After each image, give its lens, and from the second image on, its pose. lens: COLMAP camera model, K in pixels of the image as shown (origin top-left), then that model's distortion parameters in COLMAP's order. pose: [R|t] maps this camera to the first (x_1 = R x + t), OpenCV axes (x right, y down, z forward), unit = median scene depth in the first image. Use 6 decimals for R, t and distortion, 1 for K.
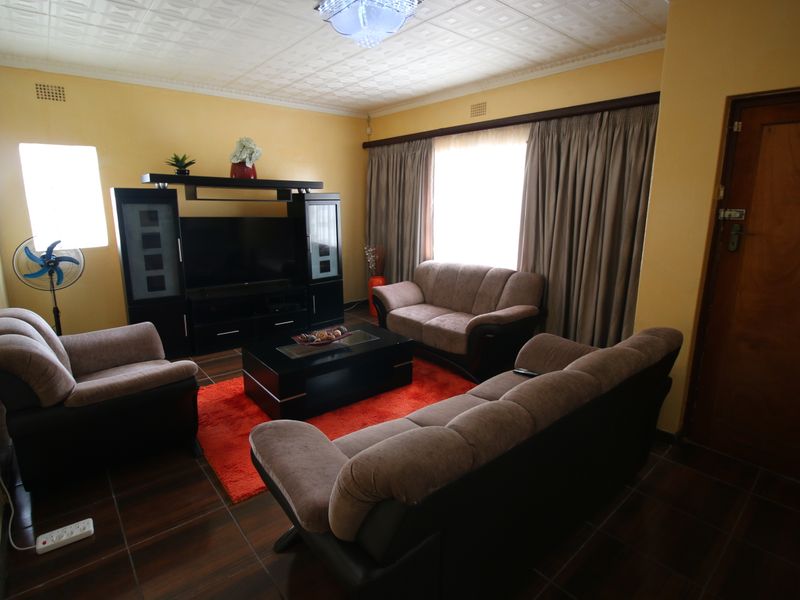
lens RADIAL K [[414.9, 0, 400.2], [0, 414.9, 300.2], [0, 0, 1]] dist [-0.005454, -0.001288]
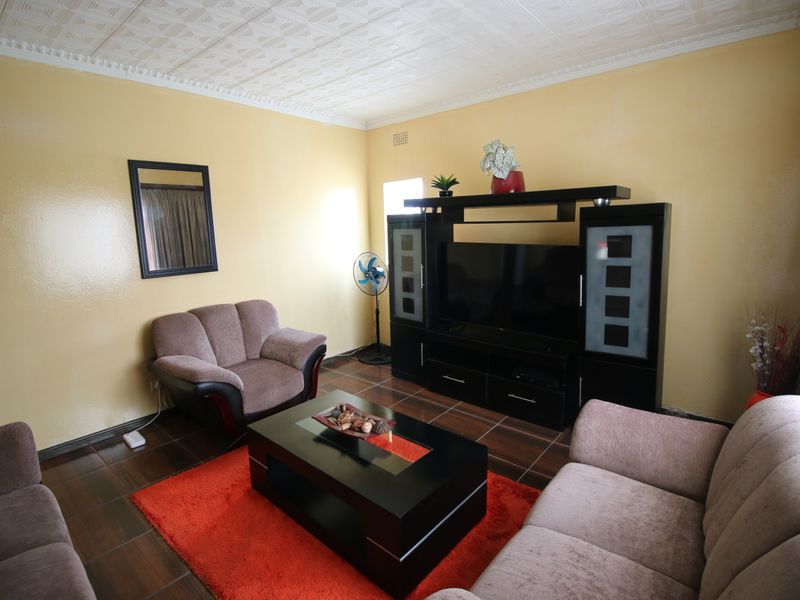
lens RADIAL K [[414.9, 0, 399.7], [0, 414.9, 299.0], [0, 0, 1]] dist [-0.005454, -0.001288]
pose [[0.157178, 0.164670, -0.973745, 0.389190], [-0.199823, 0.970909, 0.131935, -0.181867], [0.967143, 0.173840, 0.185510, 0.764351]]
